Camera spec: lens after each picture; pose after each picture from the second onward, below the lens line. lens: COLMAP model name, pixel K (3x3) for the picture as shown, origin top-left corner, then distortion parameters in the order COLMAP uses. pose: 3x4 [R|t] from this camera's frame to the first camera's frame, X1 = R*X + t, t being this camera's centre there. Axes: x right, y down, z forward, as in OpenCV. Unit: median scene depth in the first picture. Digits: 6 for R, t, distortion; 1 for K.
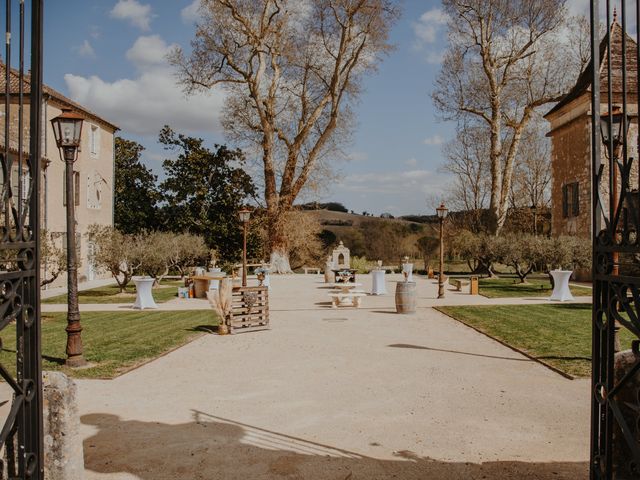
lens RADIAL K [[579.9, 0, 320.0], [0, 579.9, 240.0], [0, 0, 1]] dist [-0.070353, 0.011459]
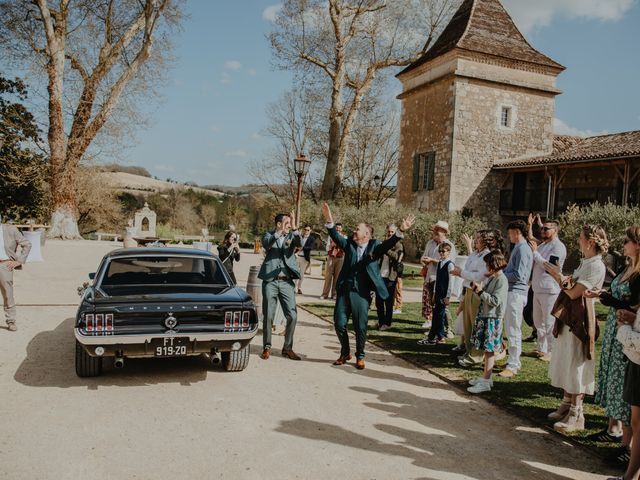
lens RADIAL K [[542.1, 0, 320.0], [0, 542.1, 240.0], [0, 0, 1]] dist [-0.109123, 0.104635]
pose [[0.935112, 0.044086, 0.351598, 0.001683], [-0.062672, 0.997165, 0.041650, 0.007841], [-0.348765, -0.060982, 0.935224, 0.204061]]
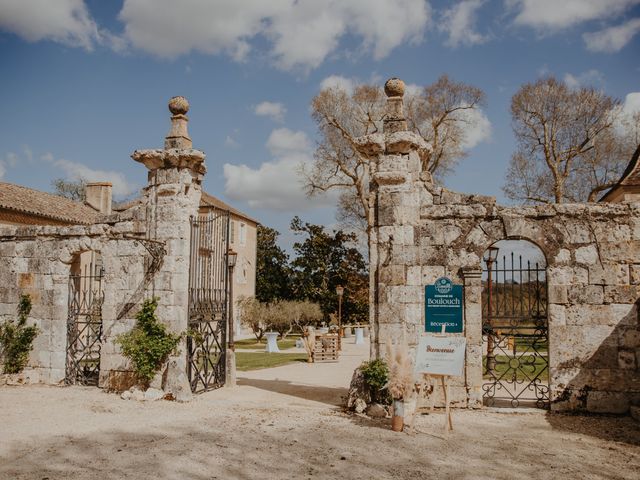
lens RADIAL K [[579.9, 0, 320.0], [0, 579.9, 240.0], [0, 0, 1]] dist [-0.070353, 0.011459]
pose [[0.971153, -0.021060, -0.237523, 0.104792], [-0.005137, 0.994013, -0.109138, -0.005907], [0.238400, 0.107210, 0.965231, -0.265410]]
